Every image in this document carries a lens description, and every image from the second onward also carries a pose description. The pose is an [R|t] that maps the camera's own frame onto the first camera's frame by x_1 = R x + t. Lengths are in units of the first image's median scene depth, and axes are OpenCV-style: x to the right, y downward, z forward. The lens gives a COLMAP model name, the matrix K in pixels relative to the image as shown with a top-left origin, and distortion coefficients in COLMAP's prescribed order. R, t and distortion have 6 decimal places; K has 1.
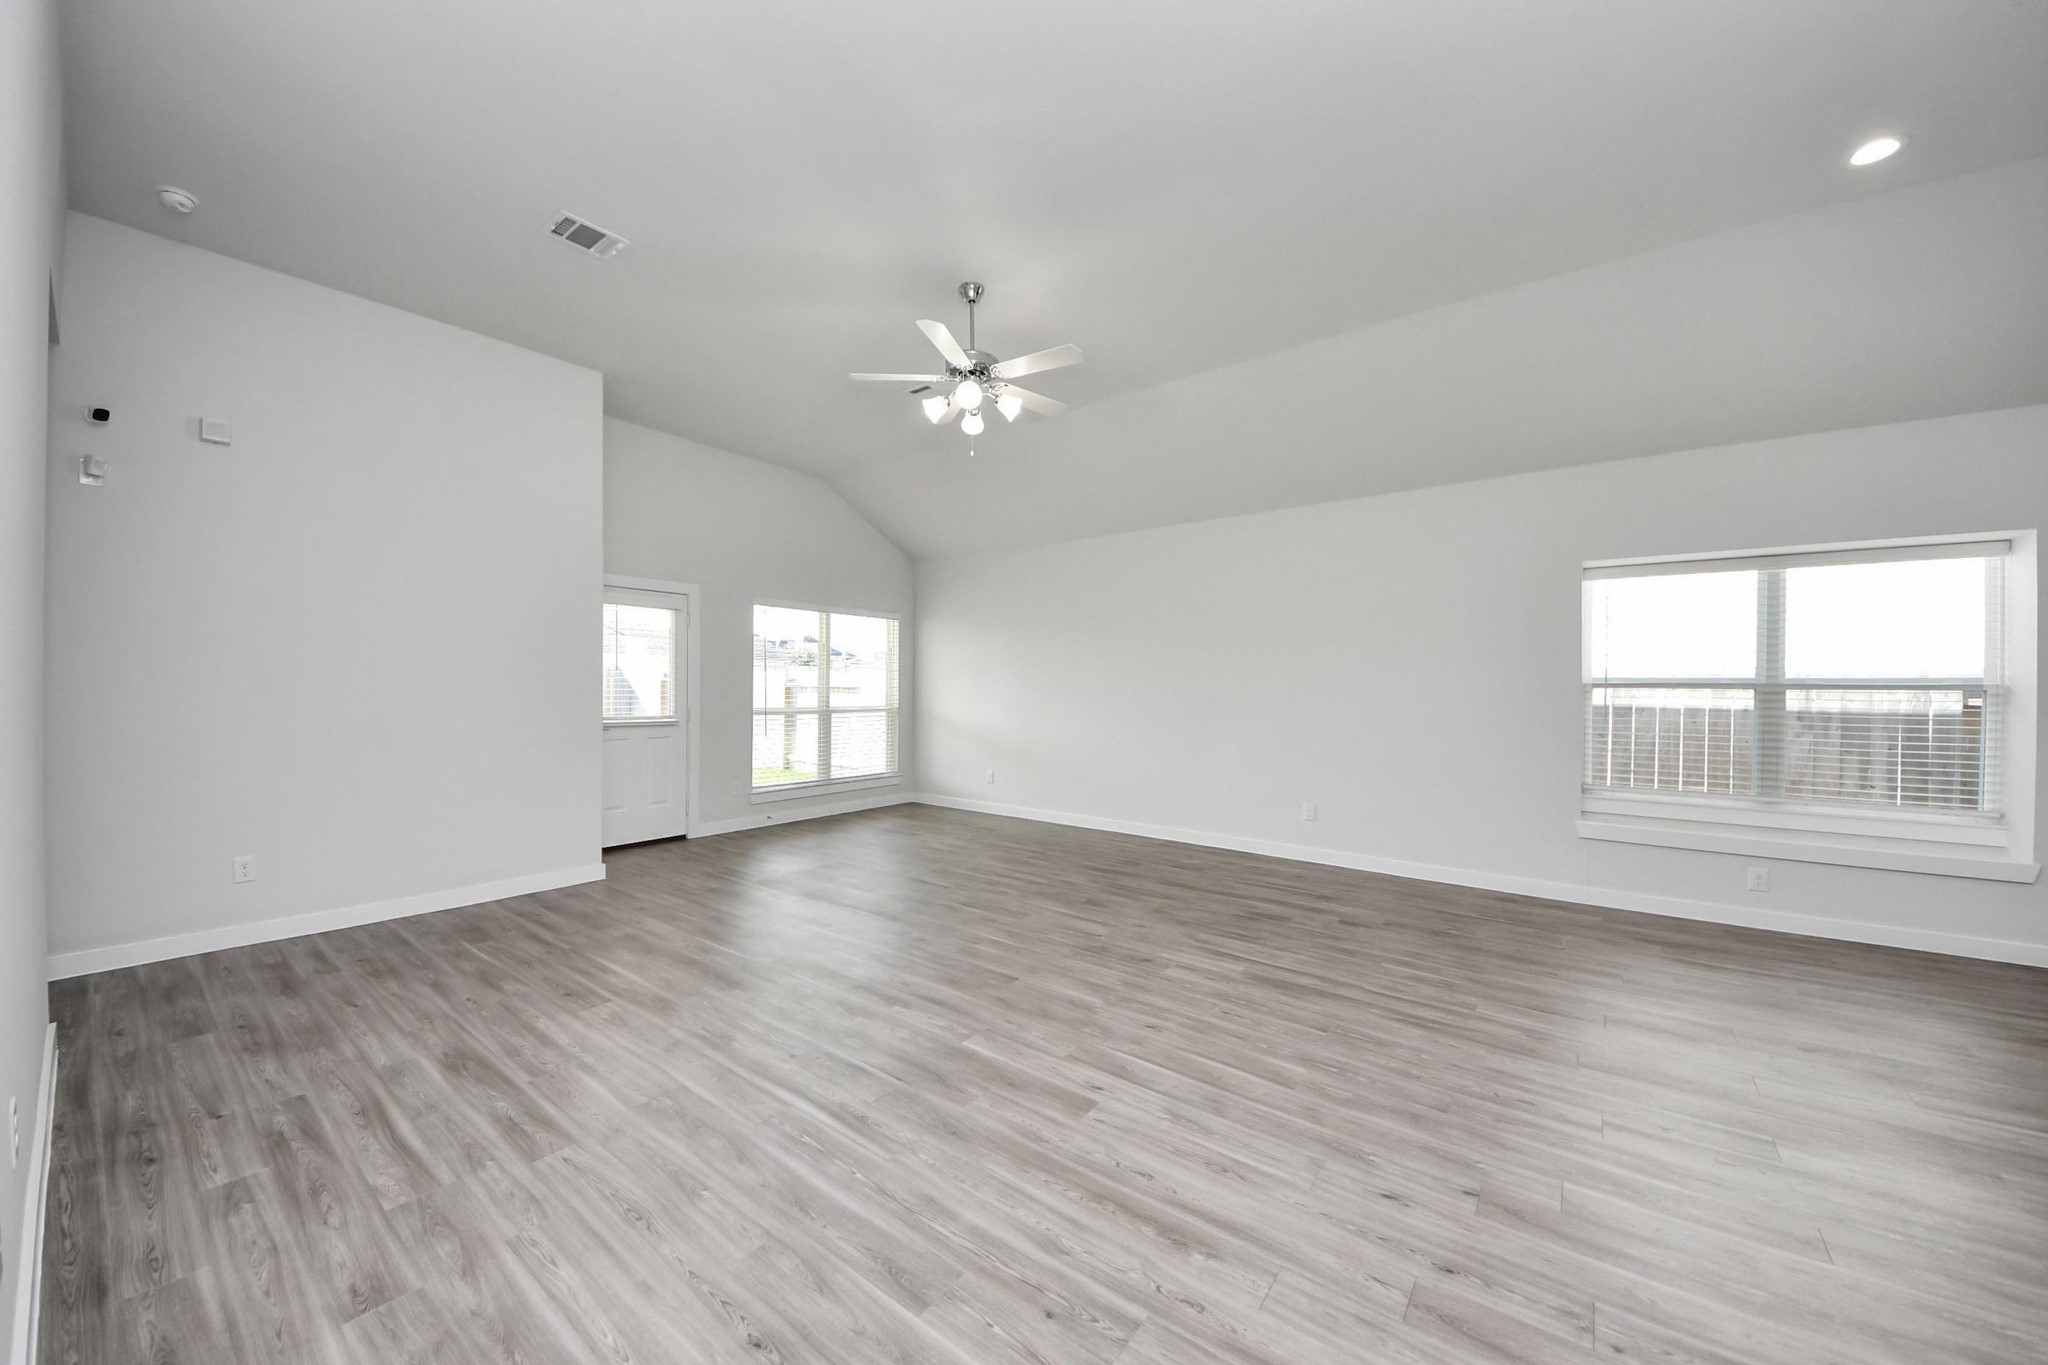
lens RADIAL K [[741.8, 0, 1021.2], [0, 741.8, 684.1], [0, 0, 1]] dist [-0.001969, -0.007177]
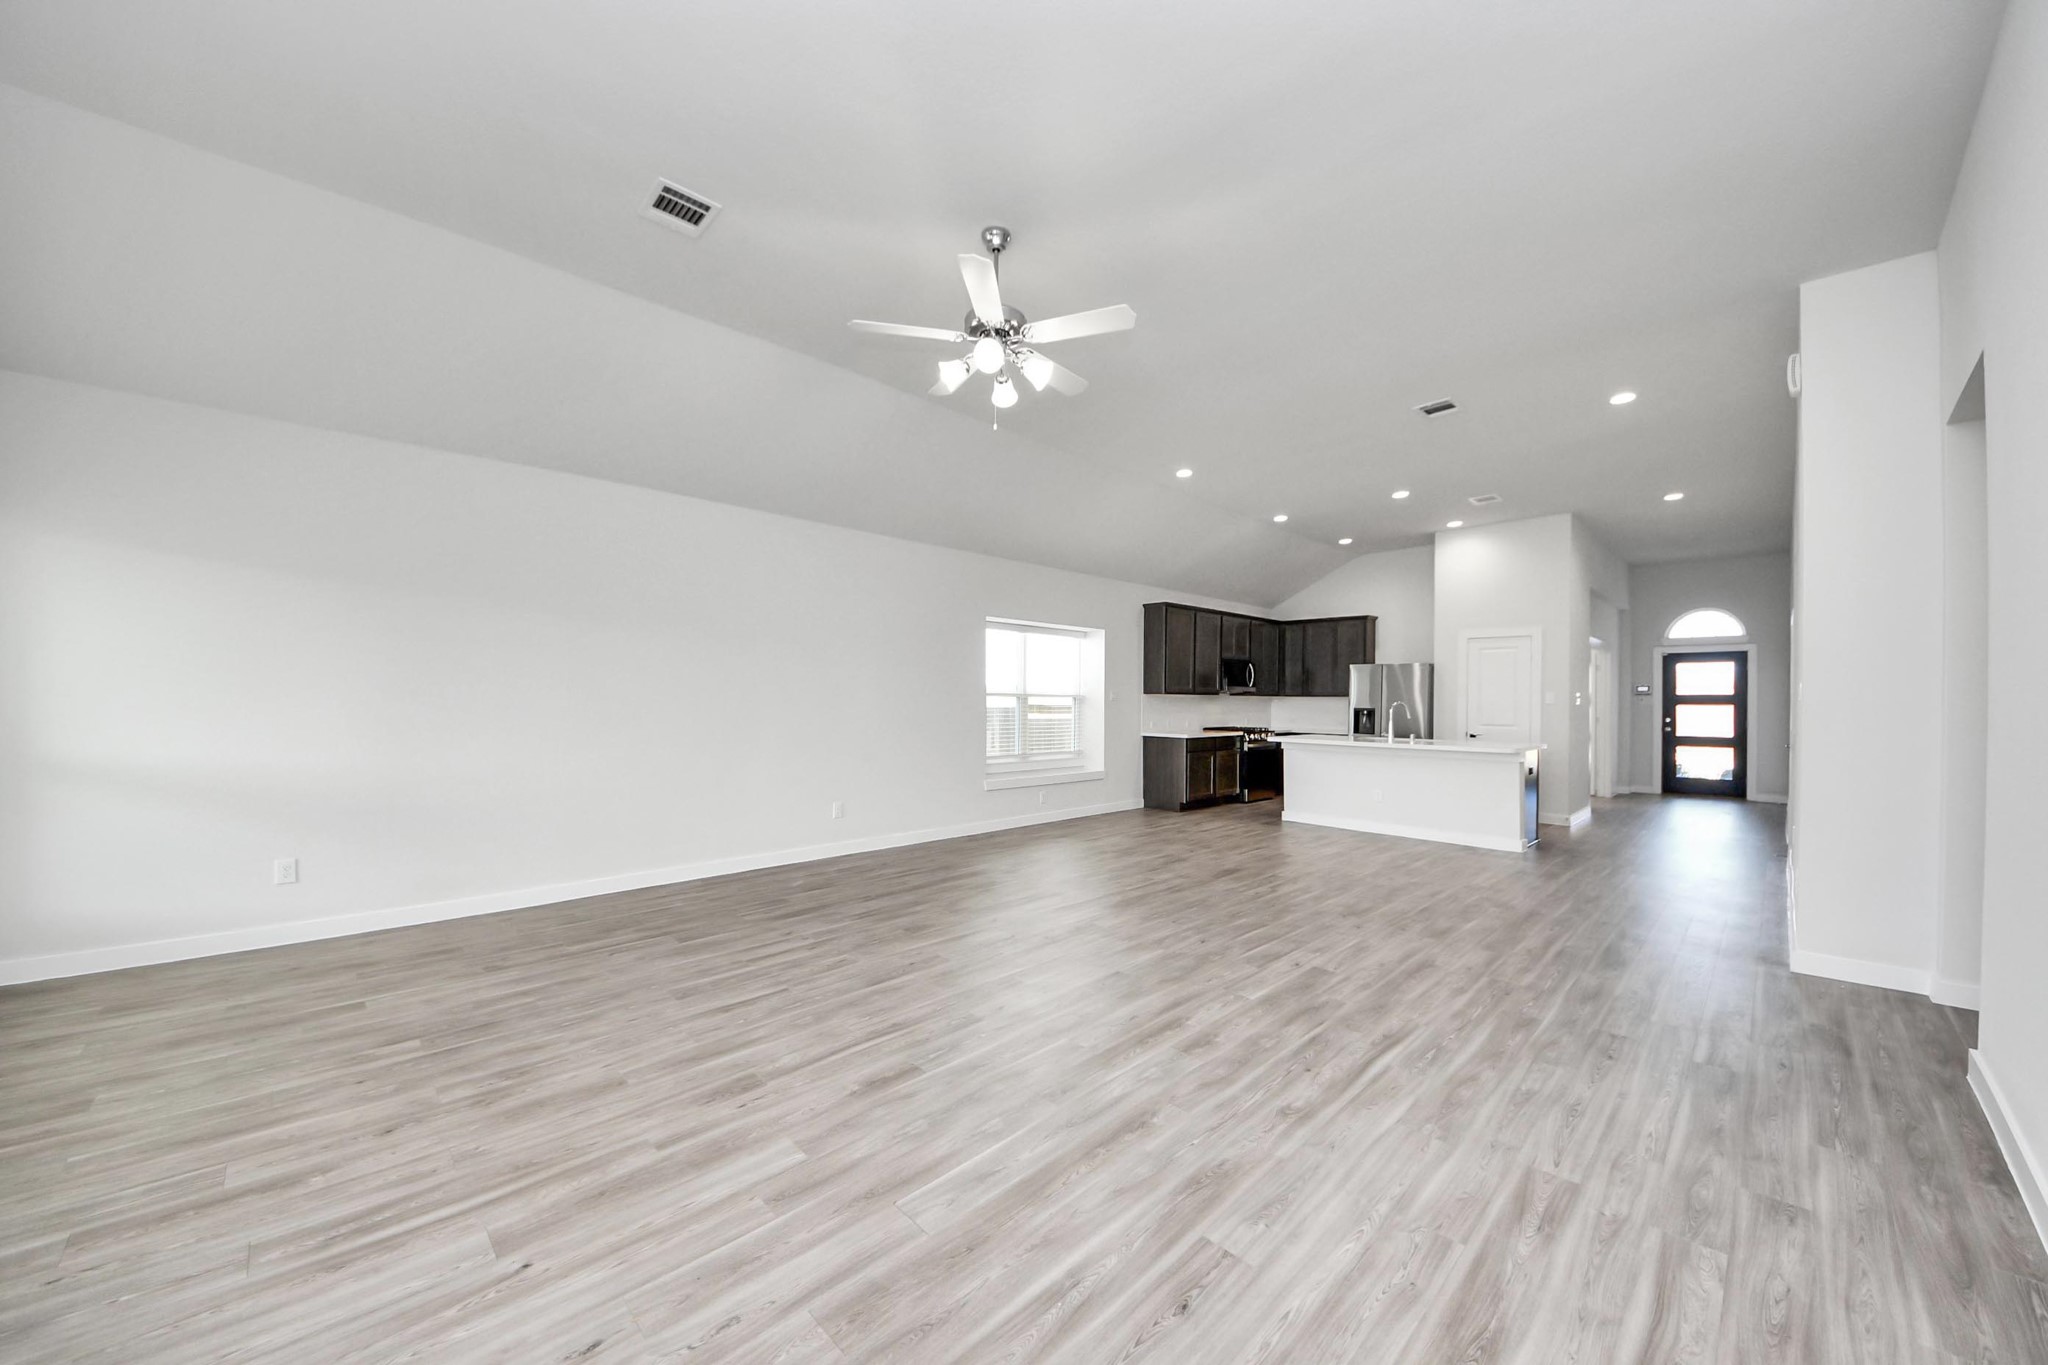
lens RADIAL K [[741.8, 0, 985.0], [0, 741.8, 699.3], [0, 0, 1]] dist [-0.001969, -0.007177]
pose [[0.164404, -0.012517, 0.986314, -0.965961], [-0.003408, 0.999906, 0.013258, -0.013001], [-0.986387, -0.005541, 0.164346, 0.891222]]
